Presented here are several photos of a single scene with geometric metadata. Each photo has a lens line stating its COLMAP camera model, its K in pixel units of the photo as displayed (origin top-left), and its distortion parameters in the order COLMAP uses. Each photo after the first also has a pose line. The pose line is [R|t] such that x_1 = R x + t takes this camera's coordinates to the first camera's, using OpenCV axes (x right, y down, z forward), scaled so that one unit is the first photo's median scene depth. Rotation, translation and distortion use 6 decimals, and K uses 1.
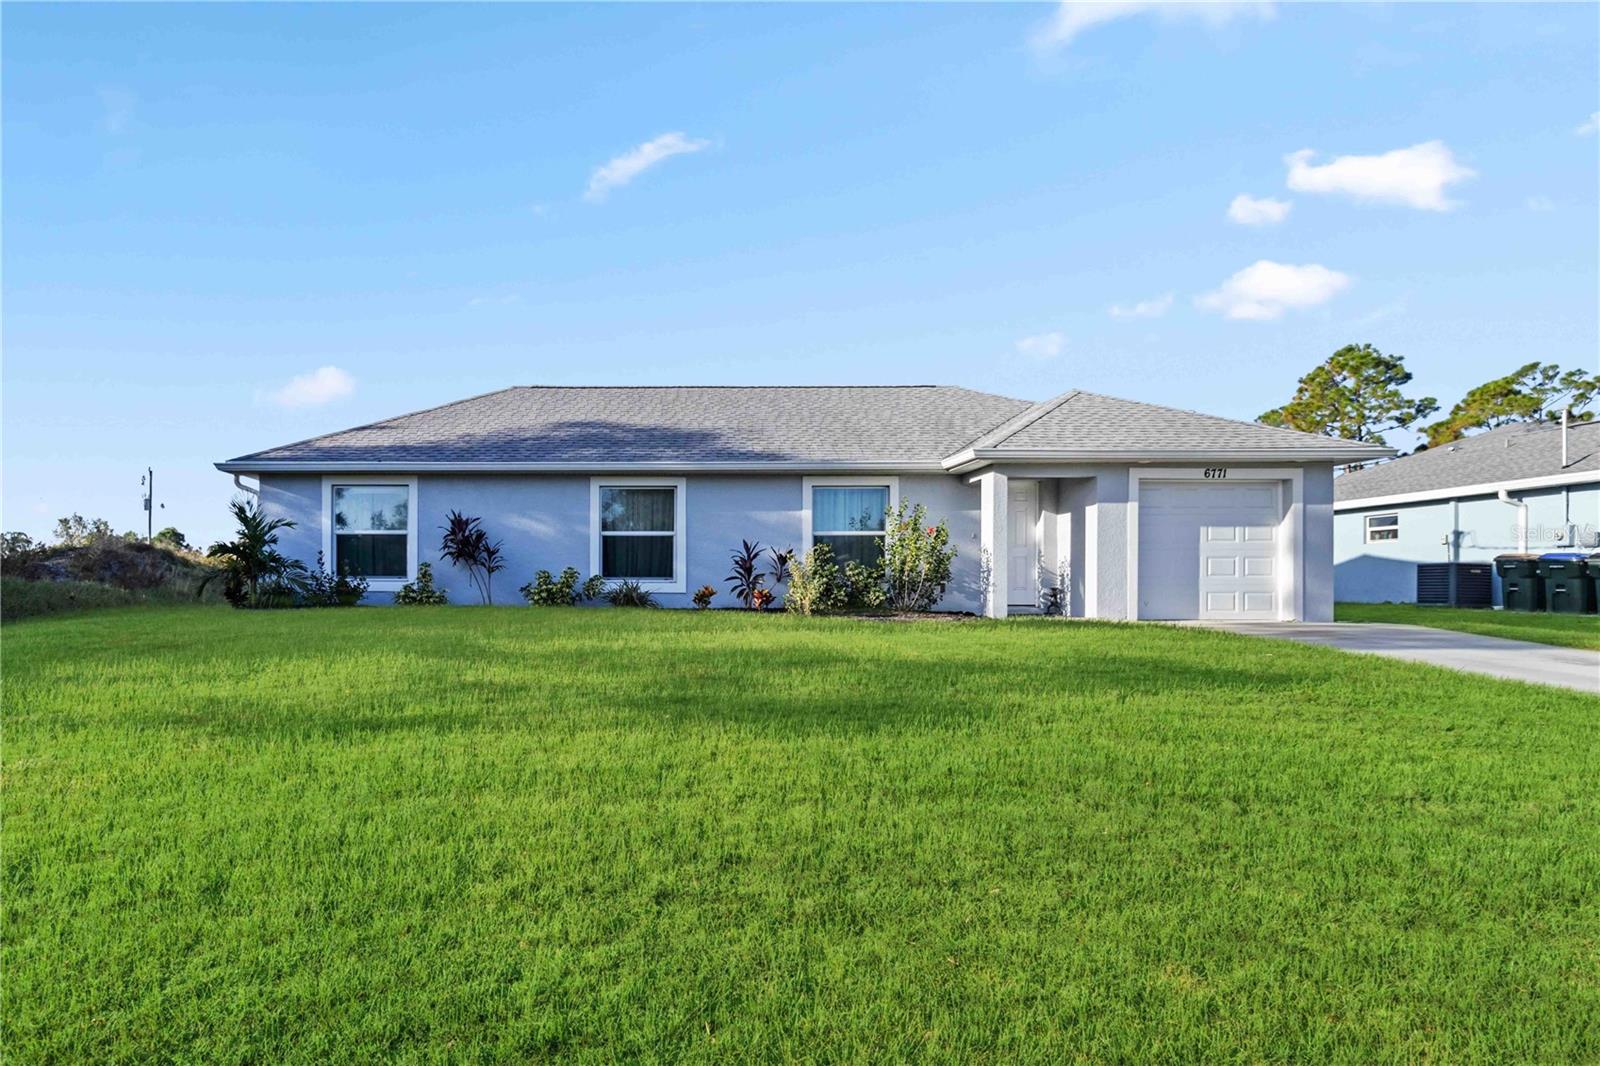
lens RADIAL K [[924.7, 0, 652.8], [0, 924.7, 594.8], [0, 0, 1]] dist [0.002161, 0.001871]
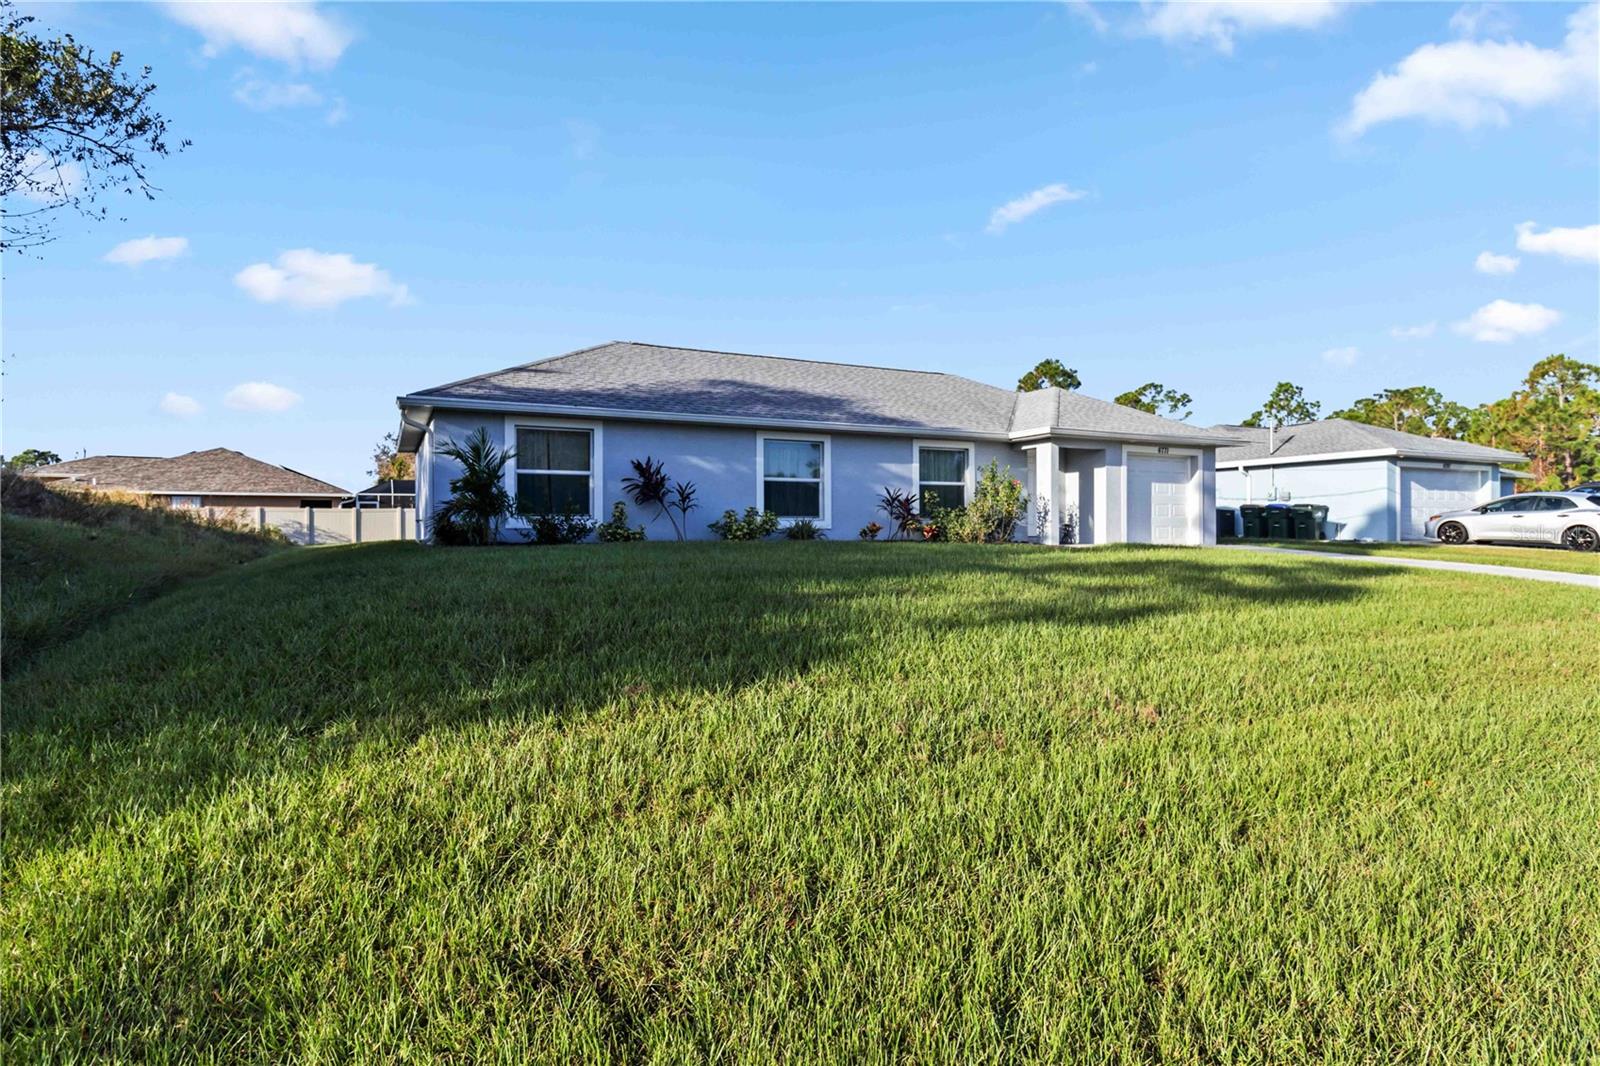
lens RADIAL K [[770.5, 0, 888.2], [0, 770.5, 527.5], [0, 0, 1]] dist [0.000432, -0.000002]
pose [[0.897405, -0.001156, 0.441207, -0.347481], [0.001257, 0.999999, 0.000063, -0.002989], [-0.441207, 0.000498, 0.897405, 0.042736]]
